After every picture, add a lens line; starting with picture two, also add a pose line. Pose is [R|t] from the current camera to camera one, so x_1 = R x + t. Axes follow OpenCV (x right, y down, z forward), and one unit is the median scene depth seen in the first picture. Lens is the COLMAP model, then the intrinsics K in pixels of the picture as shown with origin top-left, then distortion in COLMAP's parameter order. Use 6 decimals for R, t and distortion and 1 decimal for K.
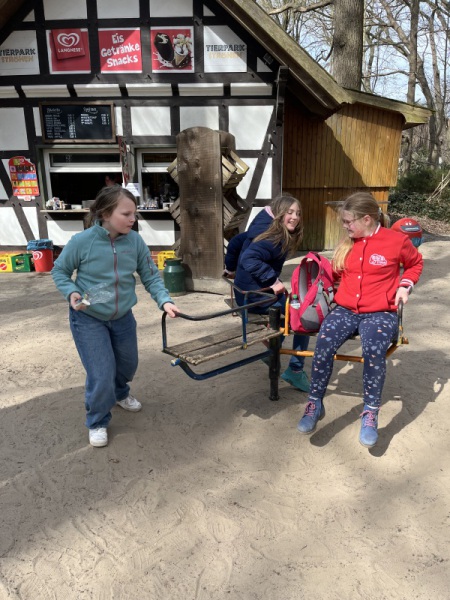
lens RADIAL K [[457.4, 0, 225.0], [0, 457.4, 300.0], [0, 0, 1]] dist [0.073851, -0.102889]
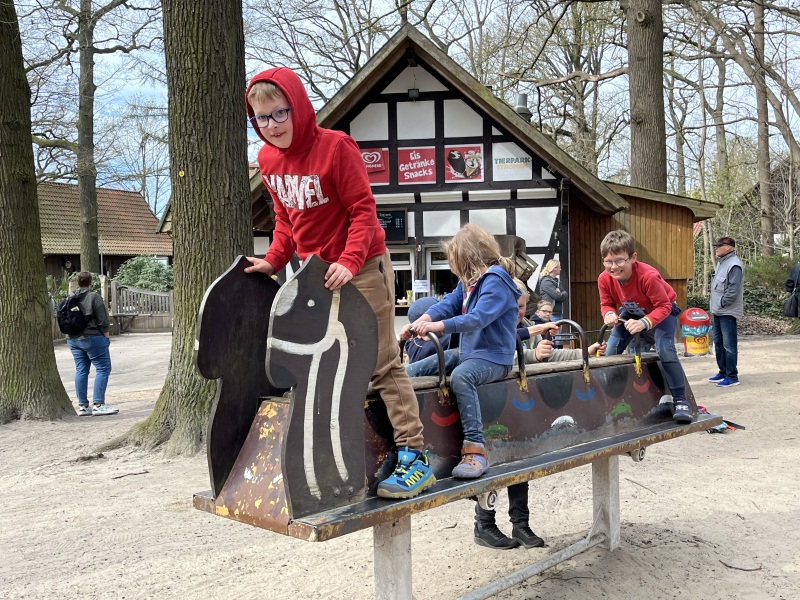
lens RADIAL K [[855.7, 0, 400.0], [0, 855.7, 300.0], [0, 0, 1]] dist [0.119702, -0.374356]
pose [[0.995200, -0.016696, -0.096432, -0.071031], [-0.005306, 0.974686, -0.223515, 0.233536], [0.097723, 0.222954, 0.969918, -0.912911]]
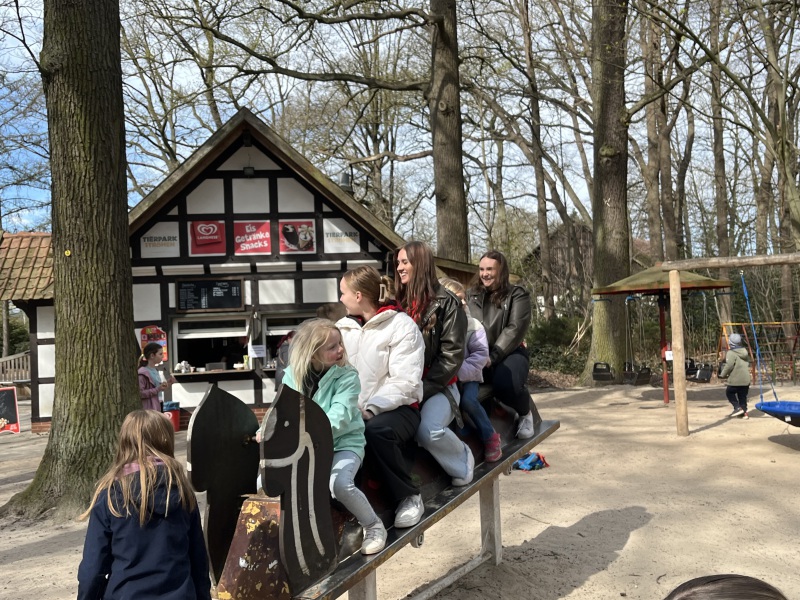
lens RADIAL K [[847.5, 0, 400.0], [0, 847.5, 300.0], [0, 0, 1]] dist [0.019438, -0.015250]
pose [[0.989319, -0.029208, 0.142813, -0.163917], [0.069313, 0.956134, -0.284611, 0.251254], [-0.128236, 0.291469, 0.947946, -1.032046]]
